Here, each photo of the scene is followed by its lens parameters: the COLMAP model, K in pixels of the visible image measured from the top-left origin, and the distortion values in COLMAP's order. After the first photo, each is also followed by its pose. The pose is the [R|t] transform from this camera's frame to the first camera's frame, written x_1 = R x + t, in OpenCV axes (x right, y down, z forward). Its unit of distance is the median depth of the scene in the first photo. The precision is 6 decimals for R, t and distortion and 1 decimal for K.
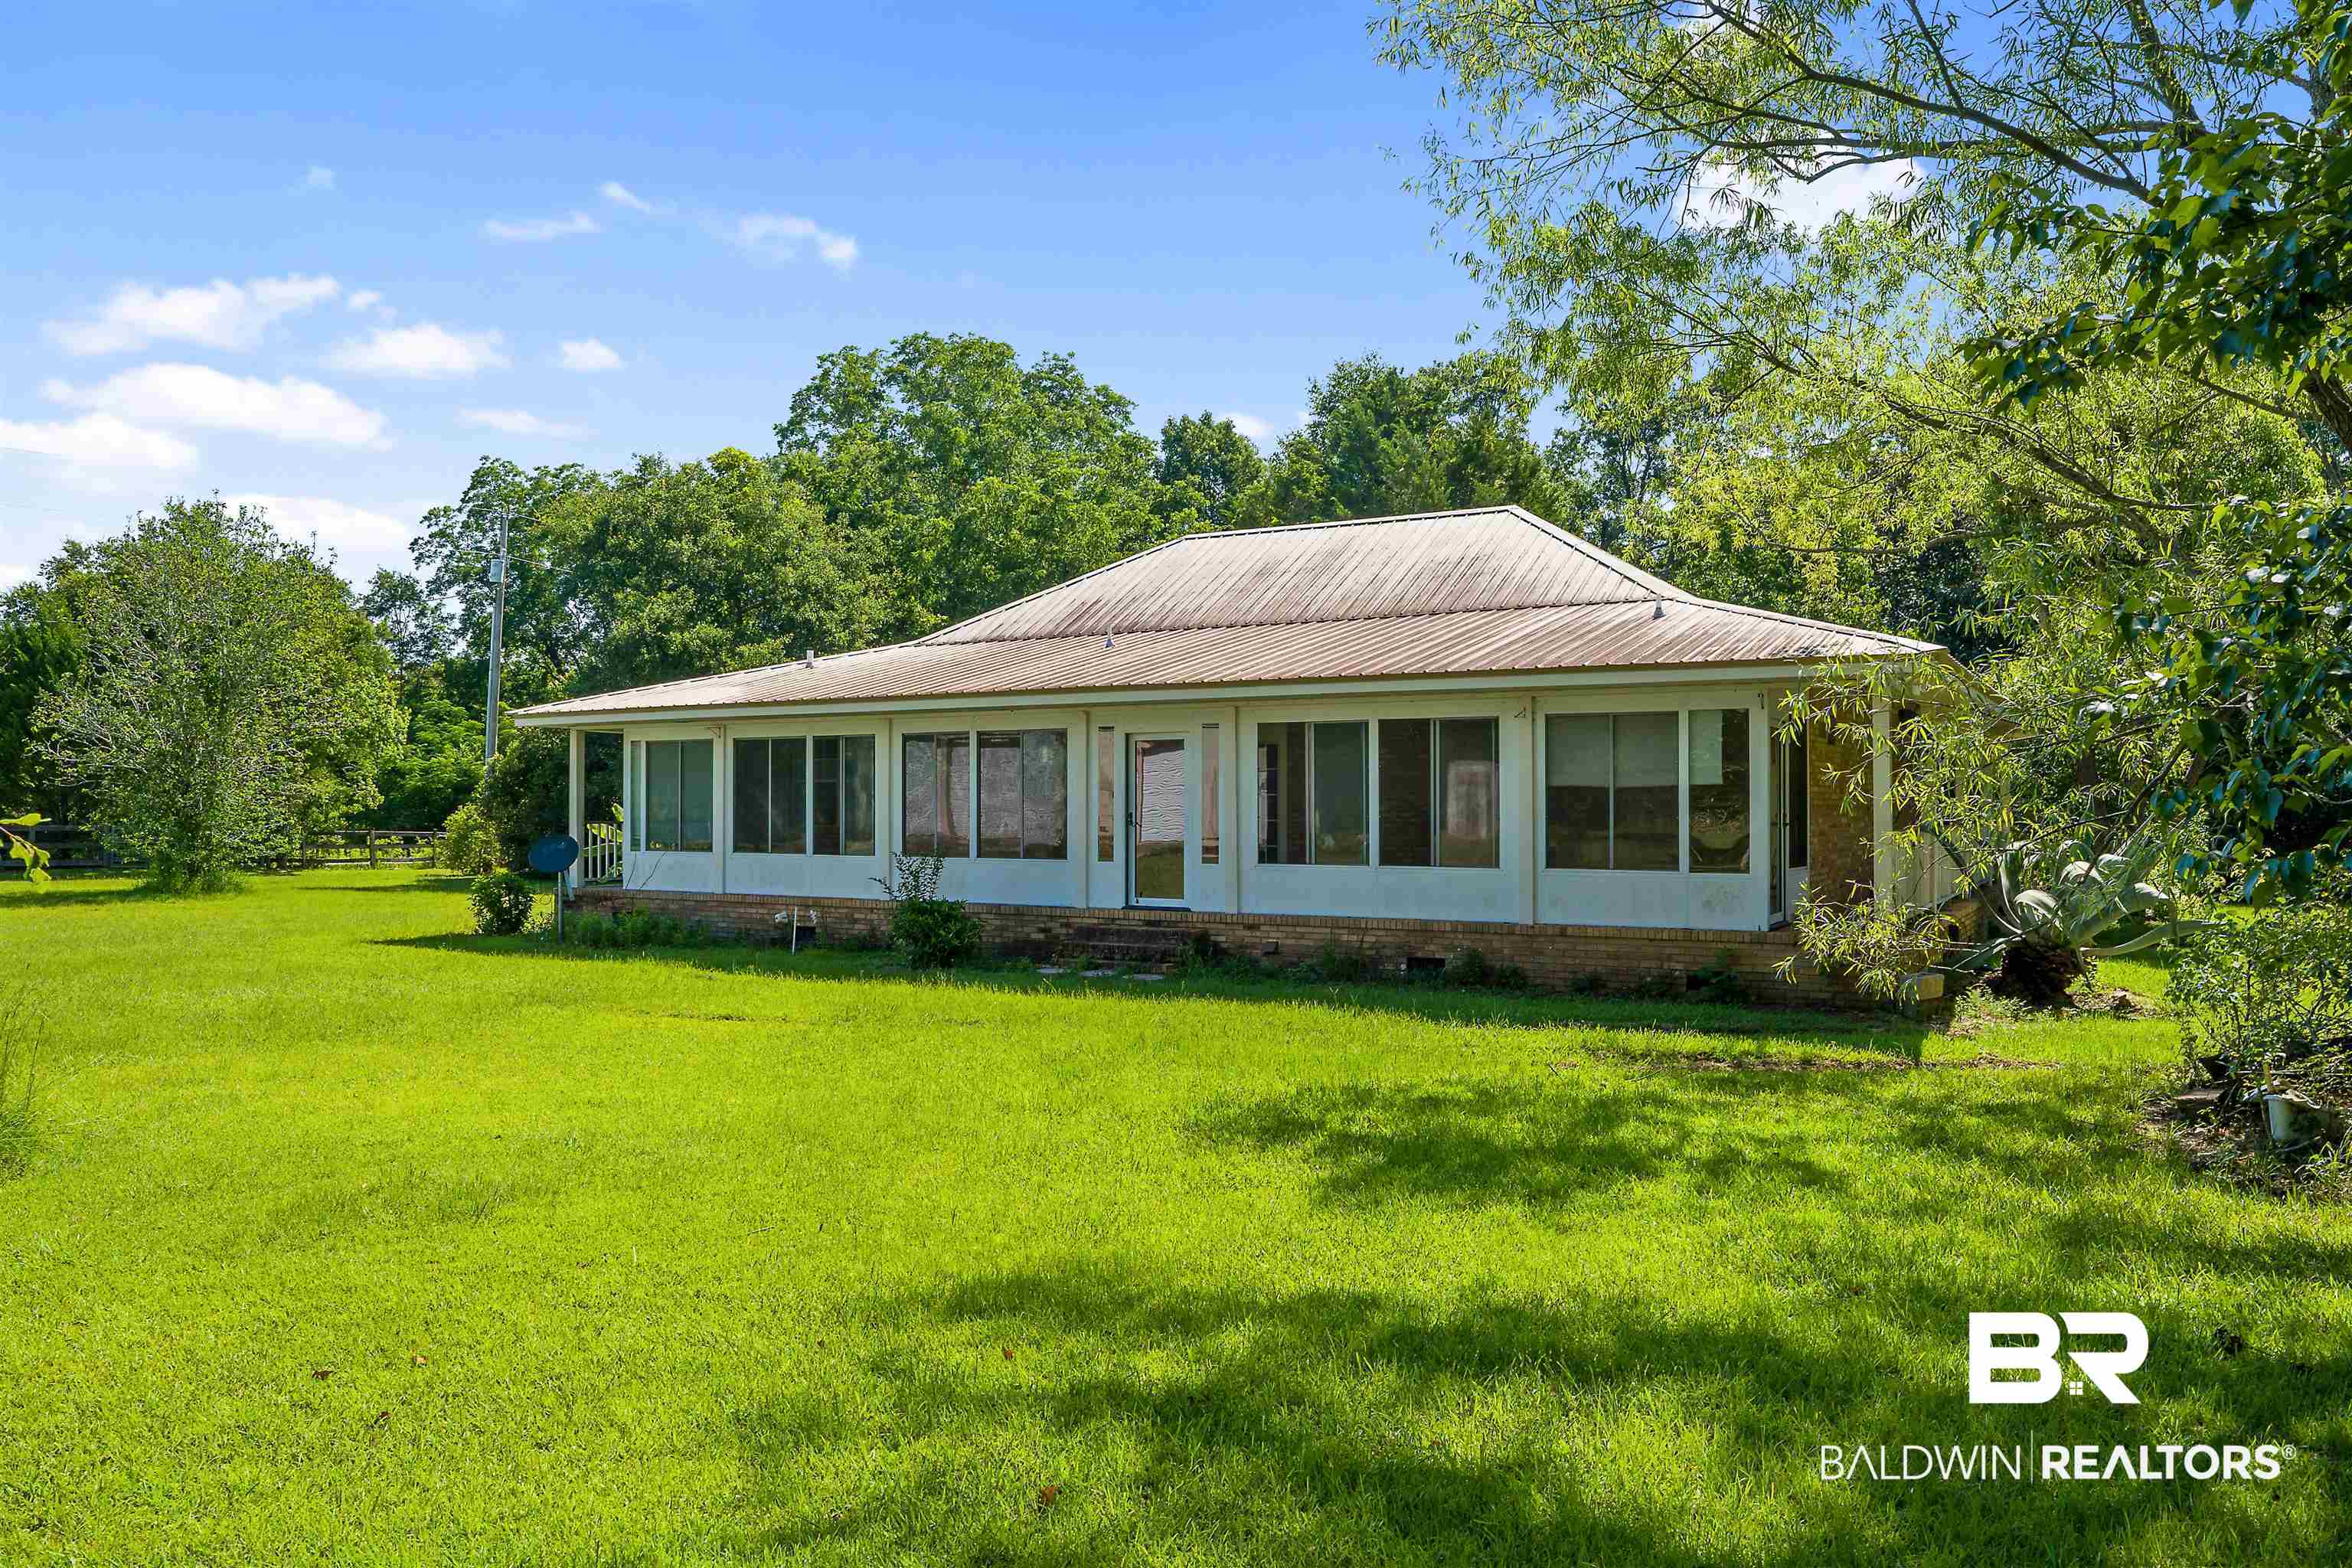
lens RADIAL K [[1651.0, 0, 1176.0], [0, 1651.0, 784.0], [0, 0, 1]] dist [0.002449, 0.000720]
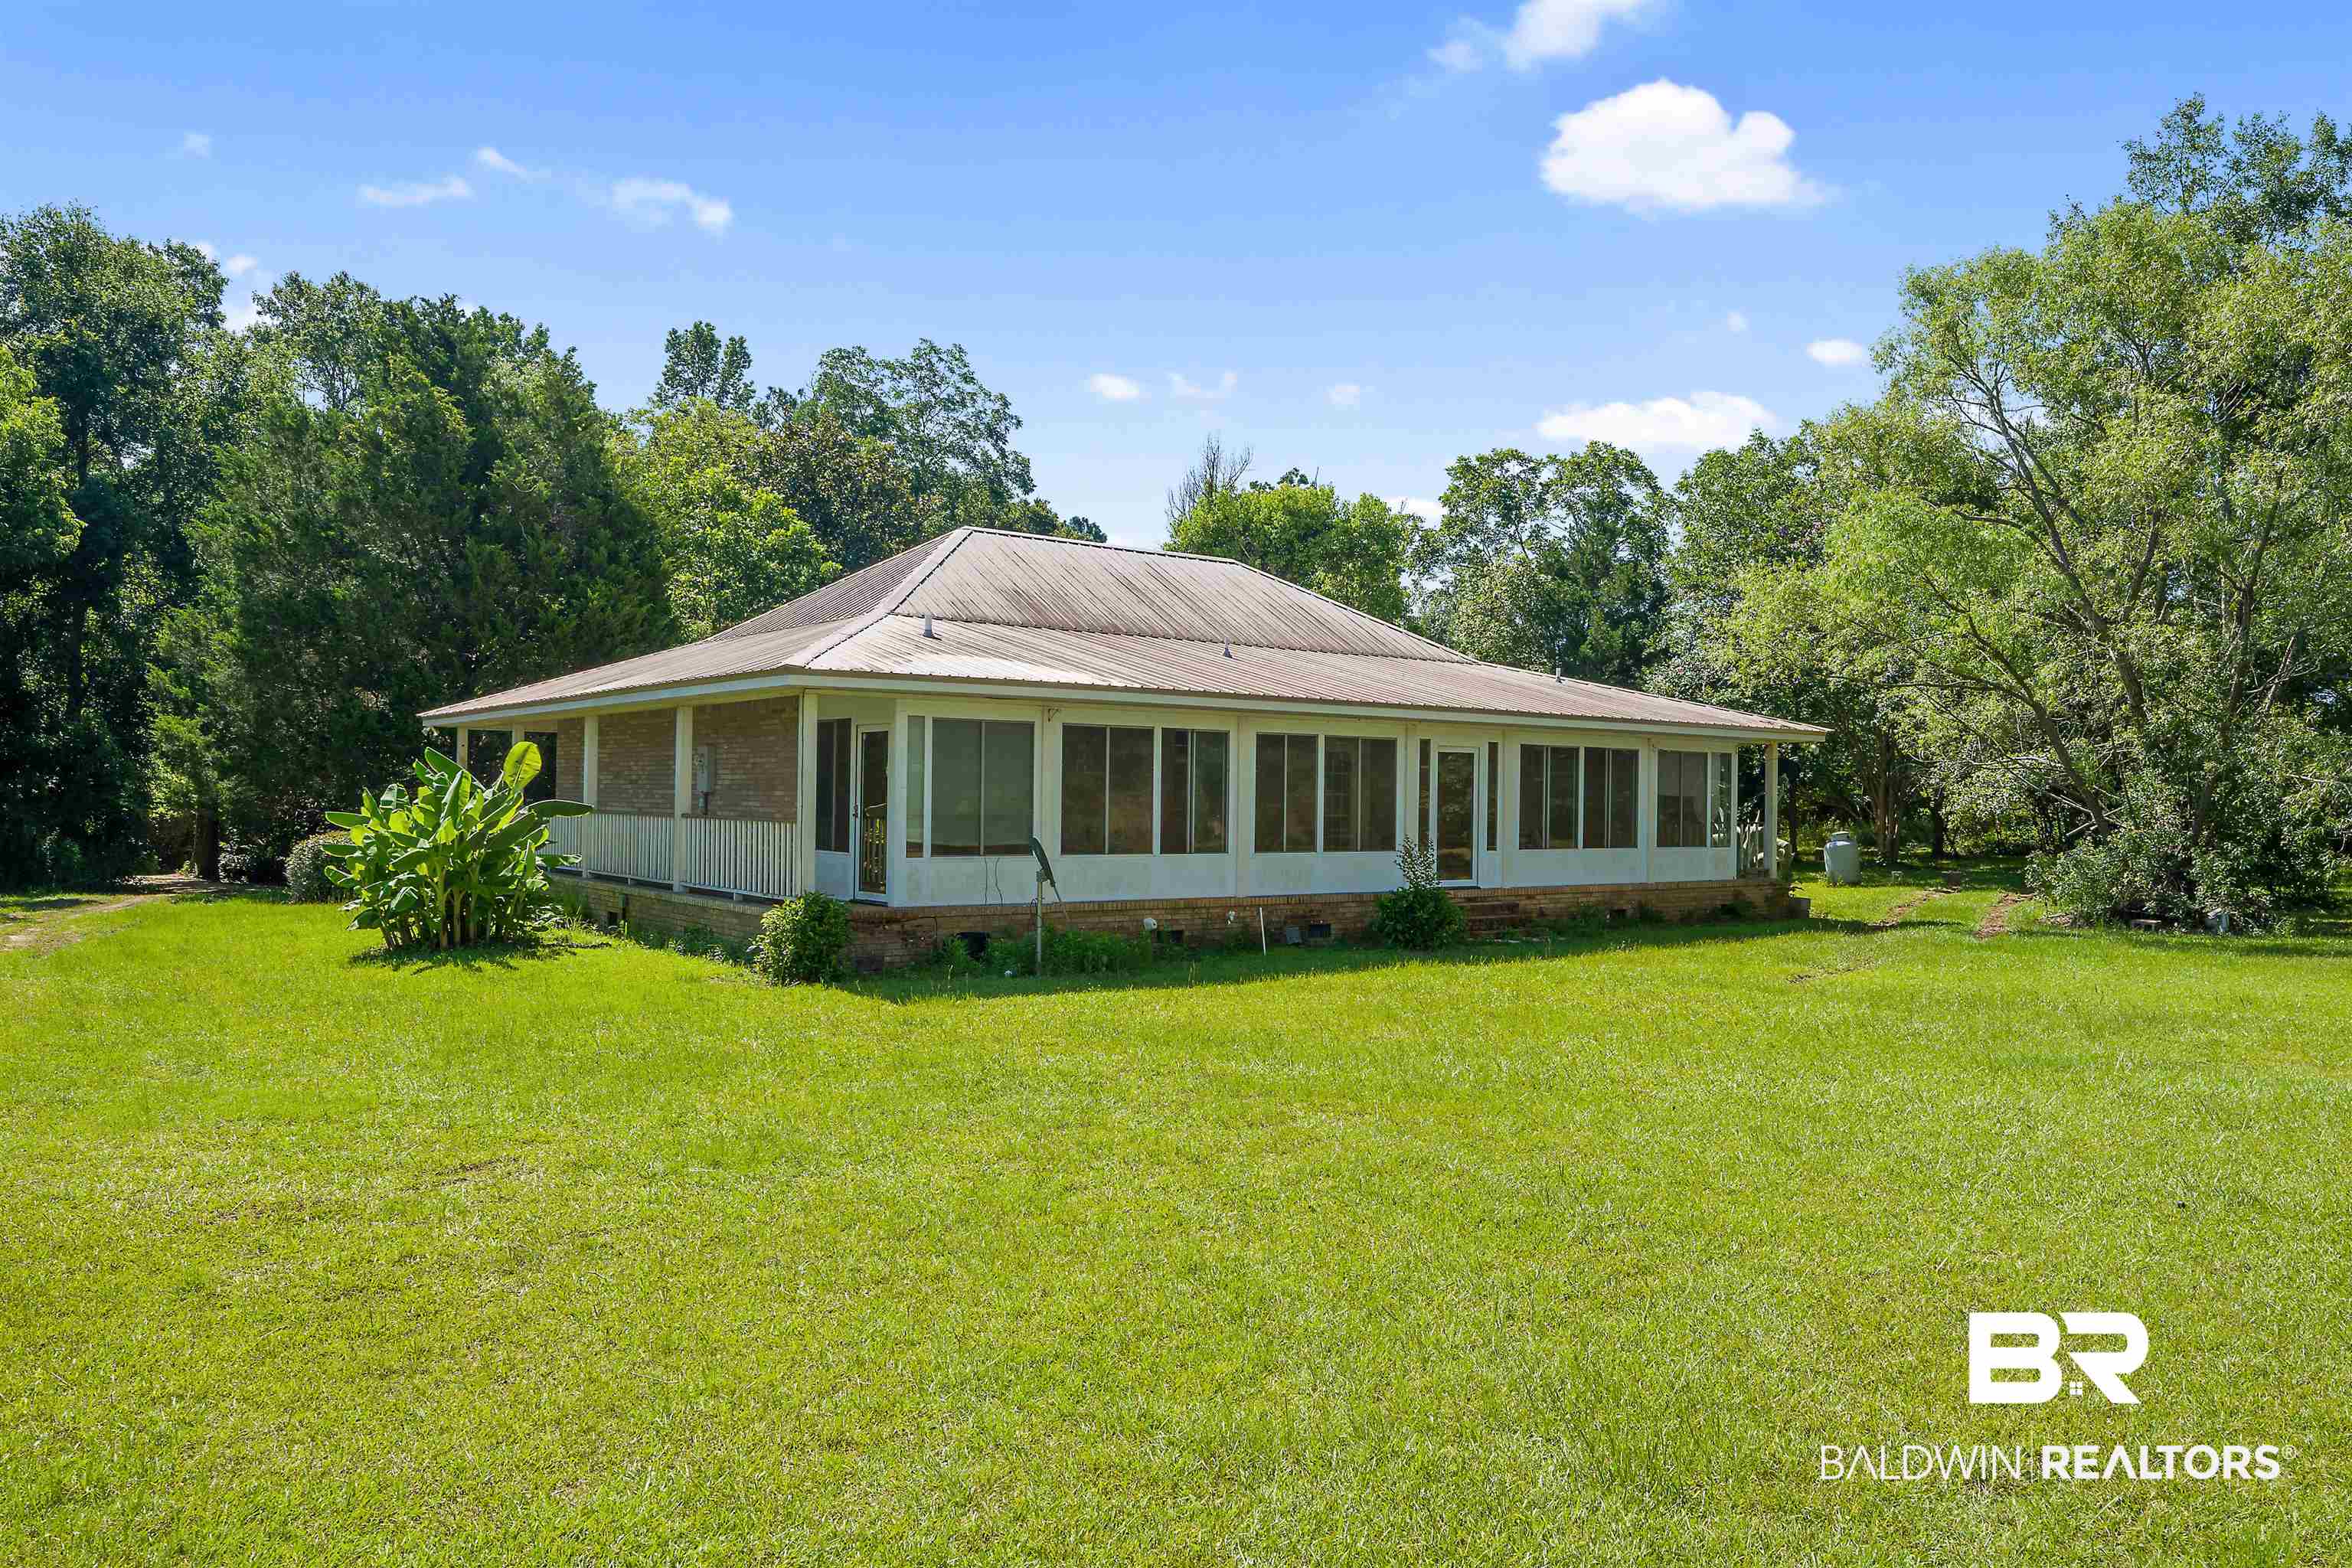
lens RADIAL K [[1651.0, 0, 1176.0], [0, 1651.0, 784.0], [0, 0, 1]] dist [0.002449, 0.000720]
pose [[0.367925, 0.014879, 0.929736, -1.110506], [-0.022598, 0.999720, -0.007057, 0.009395], [-0.929581, -0.018414, 0.368158, 0.662279]]
